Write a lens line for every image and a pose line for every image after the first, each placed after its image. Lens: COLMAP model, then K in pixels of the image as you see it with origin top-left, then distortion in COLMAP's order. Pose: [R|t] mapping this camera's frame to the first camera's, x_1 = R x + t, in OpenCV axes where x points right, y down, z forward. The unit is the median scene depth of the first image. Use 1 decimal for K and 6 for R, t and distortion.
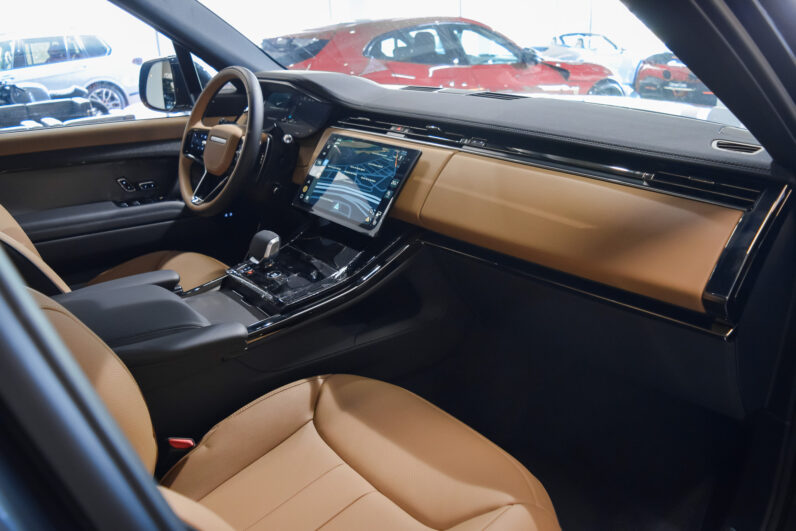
lens RADIAL K [[630.5, 0, 389.5], [0, 630.5, 268.7], [0, 0, 1]] dist [-0.084514, 0.014049]
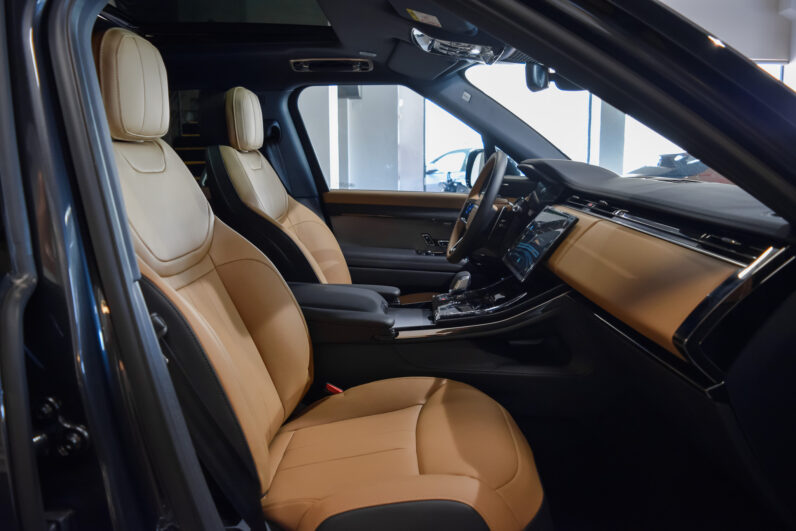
lens RADIAL K [[630.5, 0, 399.7], [0, 630.5, 264.0], [0, 0, 1]] dist [-0.084514, 0.014049]
pose [[0.778388, 0.138386, -0.612341, 0.518024], [-0.254269, 0.961311, -0.105968, 0.102050], [0.573986, 0.238184, 0.783460, -0.074228]]
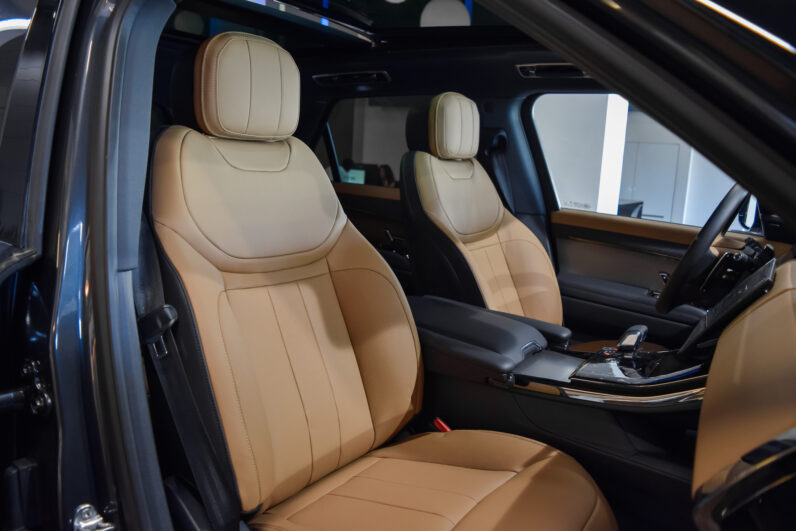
lens RADIAL K [[630.5, 0, 397.8], [0, 630.5, 264.3], [0, 0, 1]] dist [-0.084514, 0.014049]
pose [[0.324263, 0.213202, -0.921628, 0.628875], [-0.415099, 0.907530, 0.063894, -0.053418], [0.850027, 0.361849, 0.382778, 0.273065]]
